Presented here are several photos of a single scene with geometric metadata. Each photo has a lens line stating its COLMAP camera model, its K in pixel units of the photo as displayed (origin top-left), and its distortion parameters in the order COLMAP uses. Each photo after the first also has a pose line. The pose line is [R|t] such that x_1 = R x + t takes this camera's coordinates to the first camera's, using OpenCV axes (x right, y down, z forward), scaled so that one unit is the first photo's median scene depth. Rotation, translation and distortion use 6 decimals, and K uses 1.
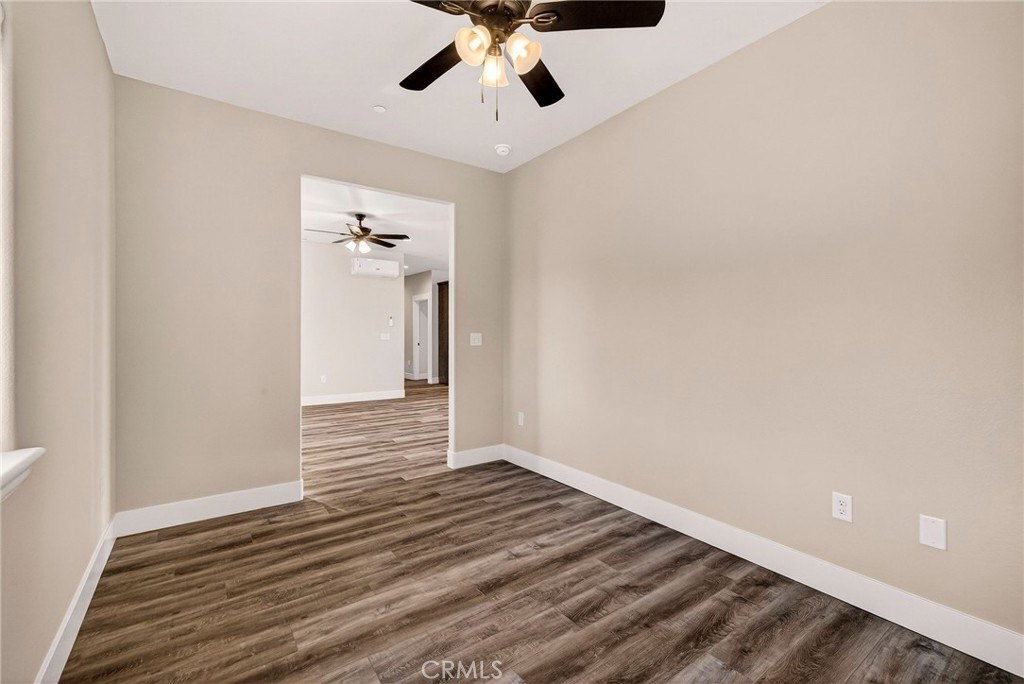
lens RADIAL K [[433.4, 0, 508.9], [0, 433.4, 331.3], [0, 0, 1]] dist [0.005419, -0.000052]
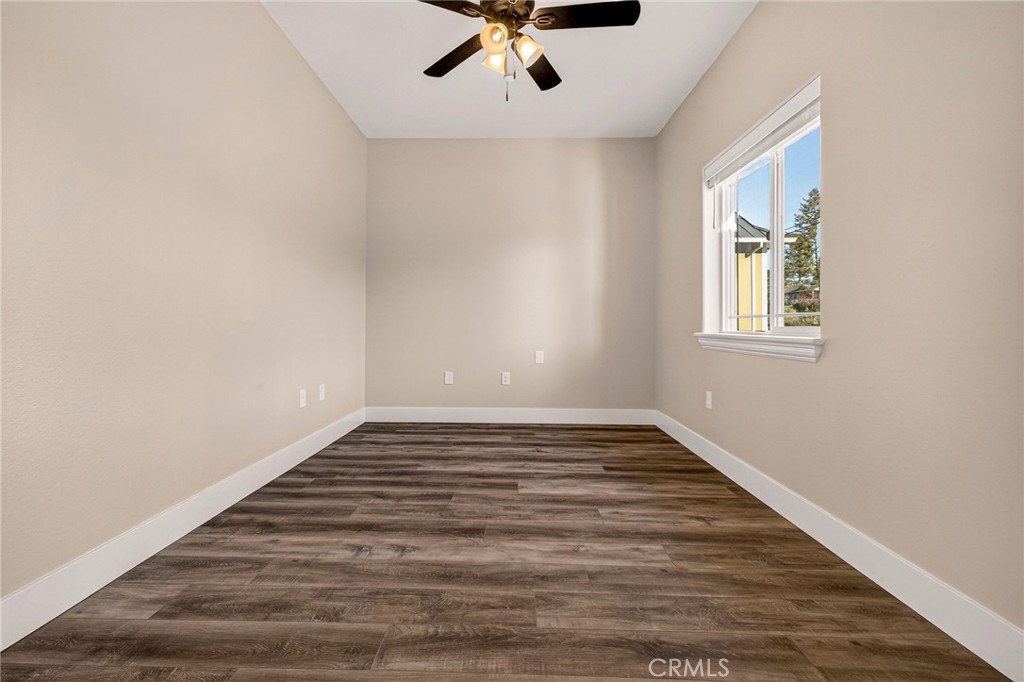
lens RADIAL K [[433.4, 0, 508.9], [0, 433.4, 330.3], [0, 0, 1]] dist [0.005419, -0.000052]
pose [[-0.803788, -0.017326, 0.594664, -0.630000], [-0.012620, 0.999847, 0.012073, 0.130925], [-0.594783, 0.002200, -0.803884, 1.629848]]
